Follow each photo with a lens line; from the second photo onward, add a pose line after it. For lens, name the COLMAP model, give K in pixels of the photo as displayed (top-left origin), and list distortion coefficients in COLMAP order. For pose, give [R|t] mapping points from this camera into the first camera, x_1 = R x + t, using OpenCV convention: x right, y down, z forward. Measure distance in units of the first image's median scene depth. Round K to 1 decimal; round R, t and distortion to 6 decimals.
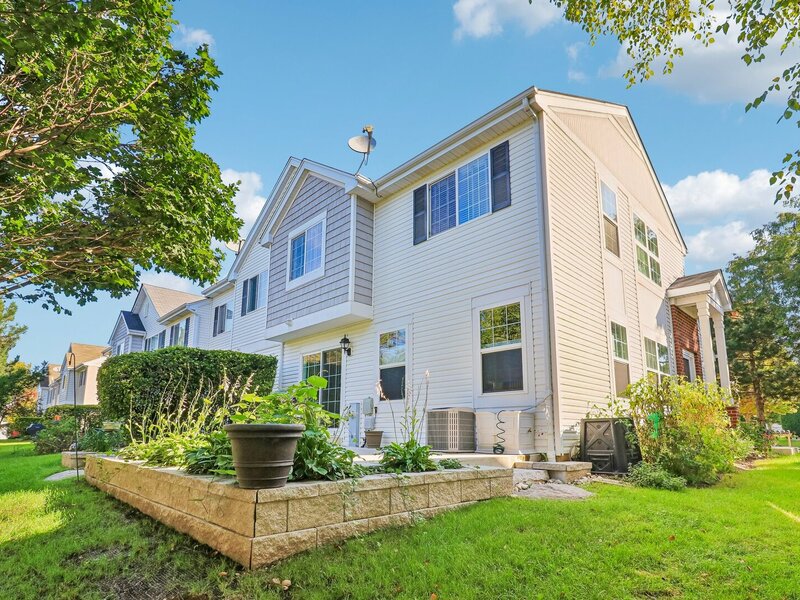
lens RADIAL K [[419.1, 0, 399.8], [0, 419.1, 273.9], [0, 0, 1]] dist [0.000975, 0.000086]
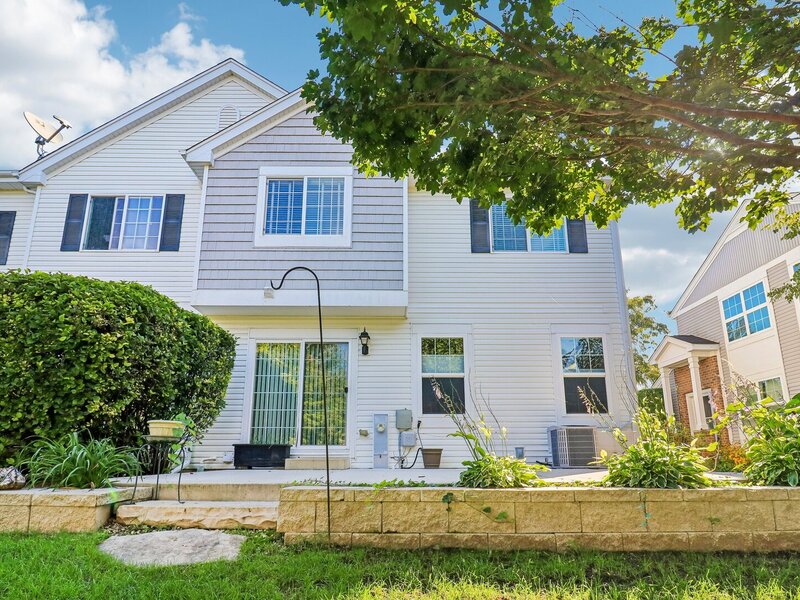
lens RADIAL K [[420.0, 0, 399.0], [0, 420.0, 292.3], [0, 0, 1]] dist [0.000790, -0.018165]
pose [[0.693209, 0.259957, 0.672223, -0.707115], [-0.254741, 0.960860, -0.108882, 0.166169], [-0.674217, -0.095765, 0.732298, 0.419151]]
